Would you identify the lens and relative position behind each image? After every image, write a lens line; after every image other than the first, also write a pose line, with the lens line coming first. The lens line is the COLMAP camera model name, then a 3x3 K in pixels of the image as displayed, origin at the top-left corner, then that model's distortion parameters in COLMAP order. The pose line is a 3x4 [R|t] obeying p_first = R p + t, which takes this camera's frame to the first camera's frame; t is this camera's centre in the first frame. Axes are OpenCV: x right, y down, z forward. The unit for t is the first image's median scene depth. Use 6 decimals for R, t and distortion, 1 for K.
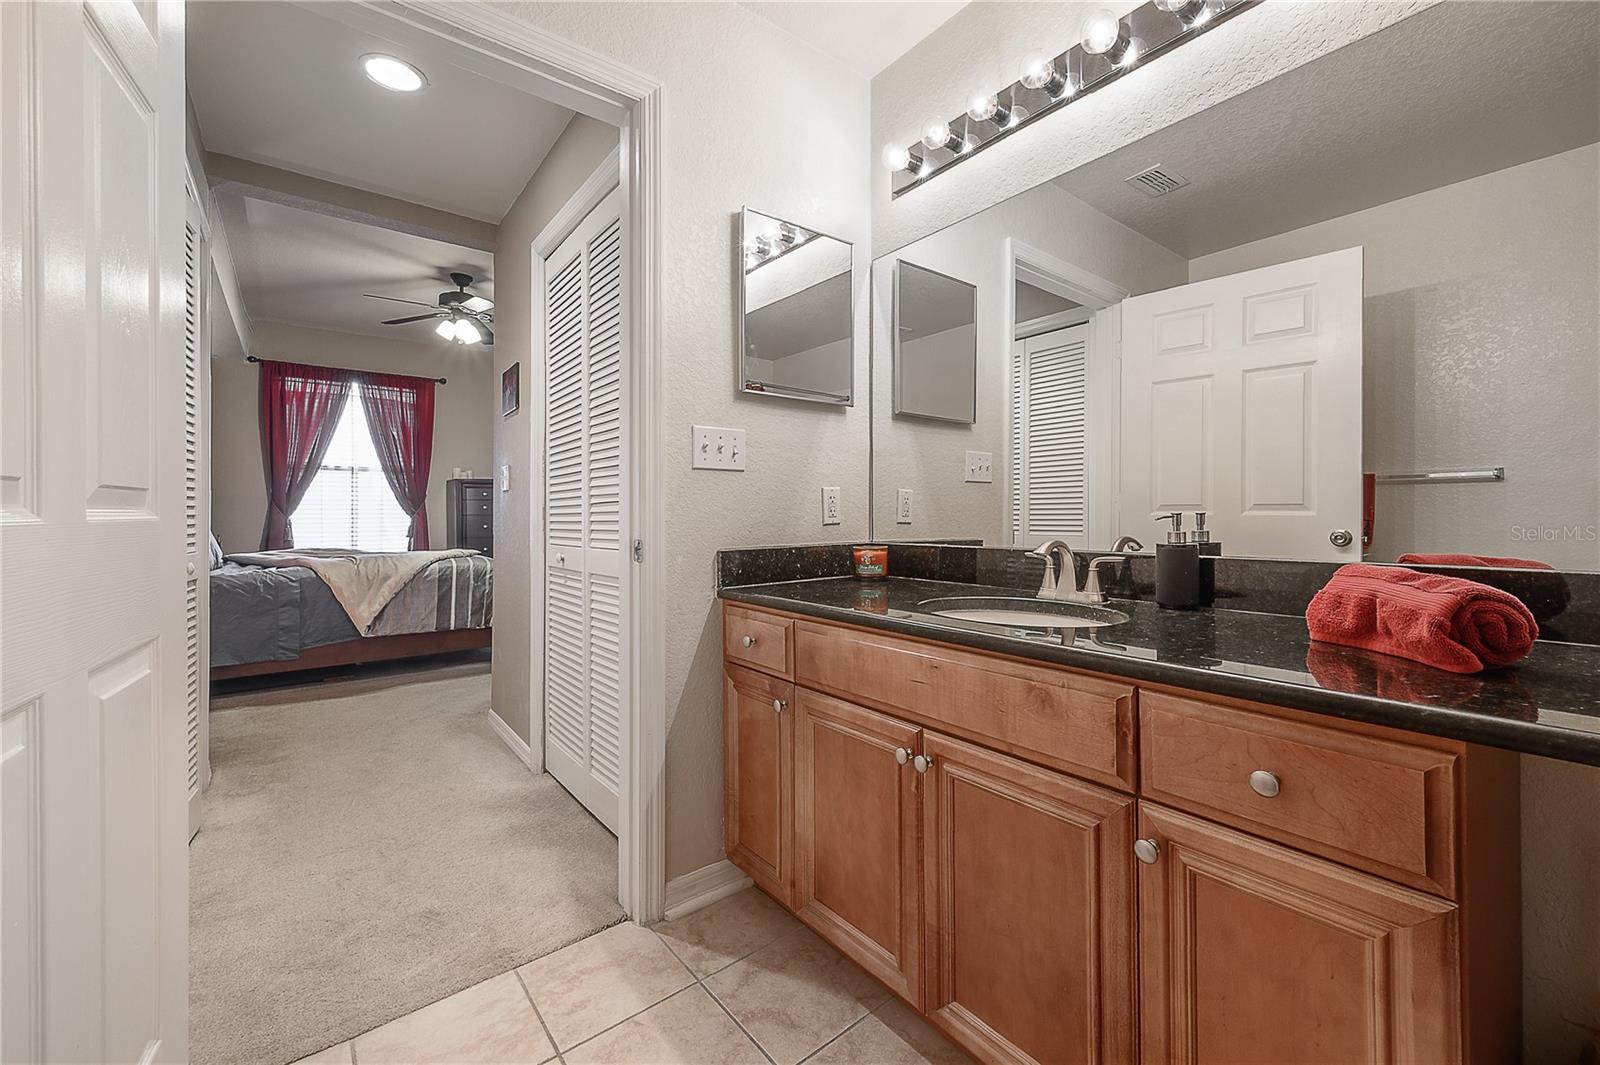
lens RADIAL K [[635.8, 0, 805.1], [0, 635.8, 500.7], [0, 0, 1]] dist [-0.000369, 0.000217]
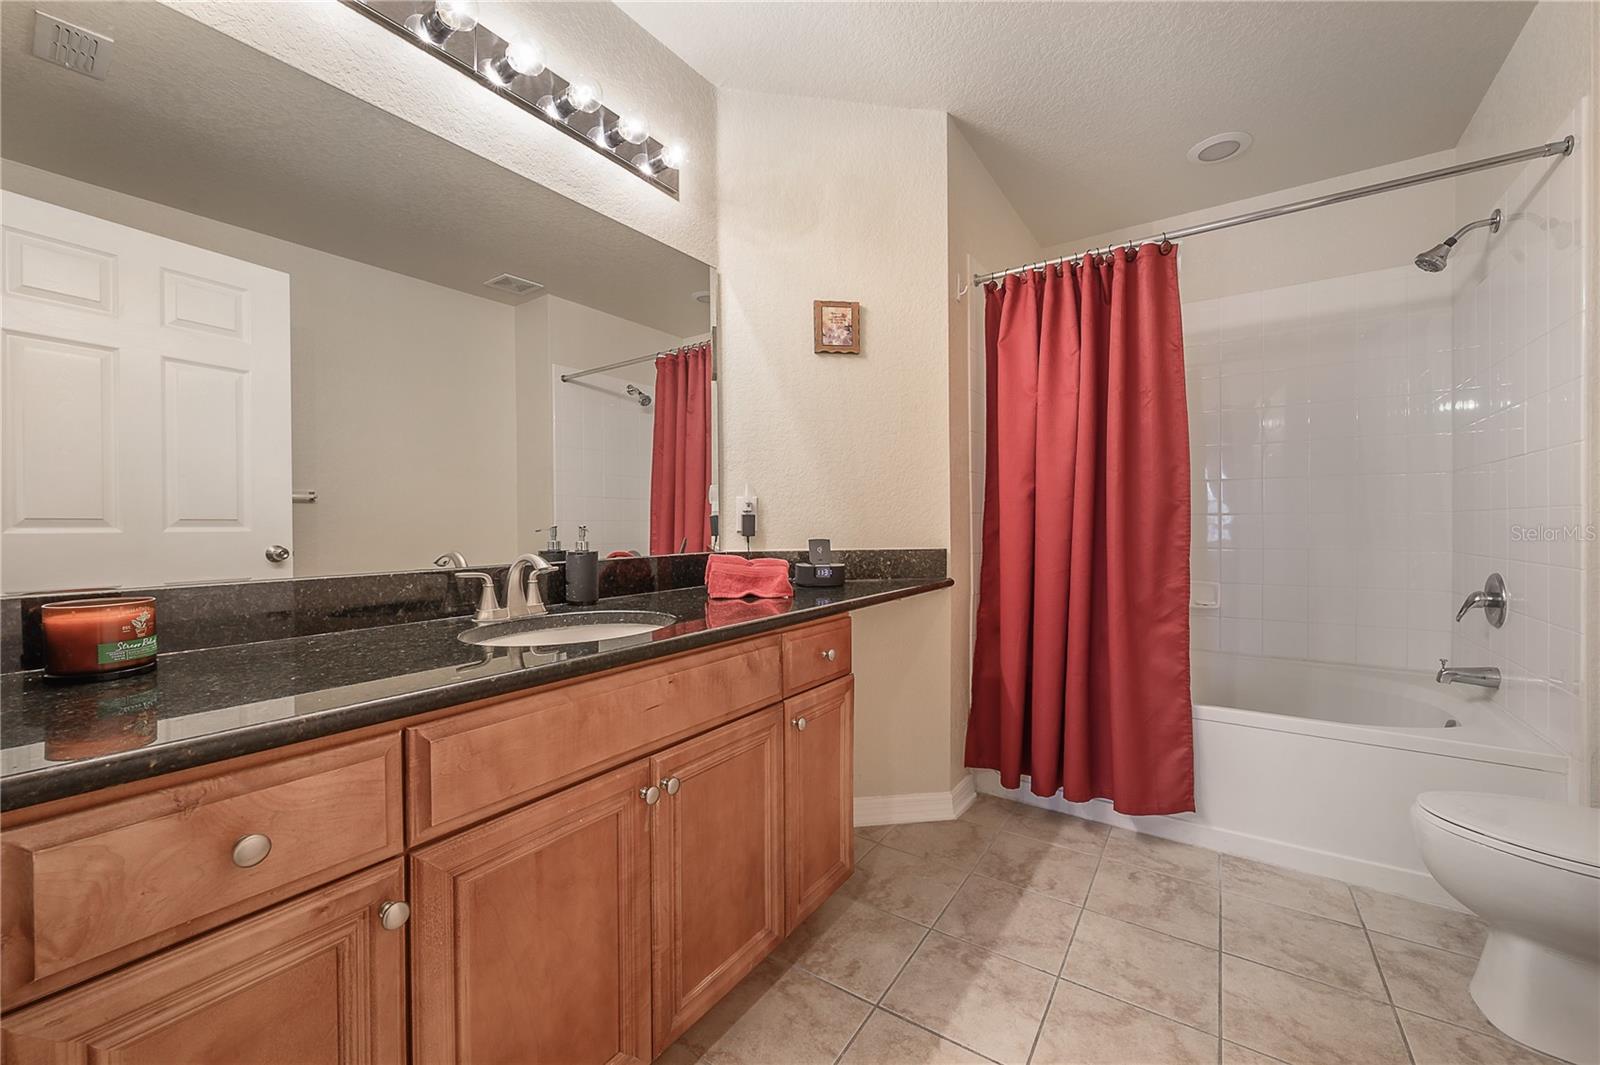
lens RADIAL K [[635.8, 0, 775.5], [0, 635.8, 528.5], [0, 0, 1]] dist [-0.000369, 0.000217]
pose [[-0.282660, 0.000979, 0.959220, -0.599434], [-0.016396, 0.999848, -0.005852, 0.018238], [-0.959080, -0.017382, -0.282601, 0.857654]]
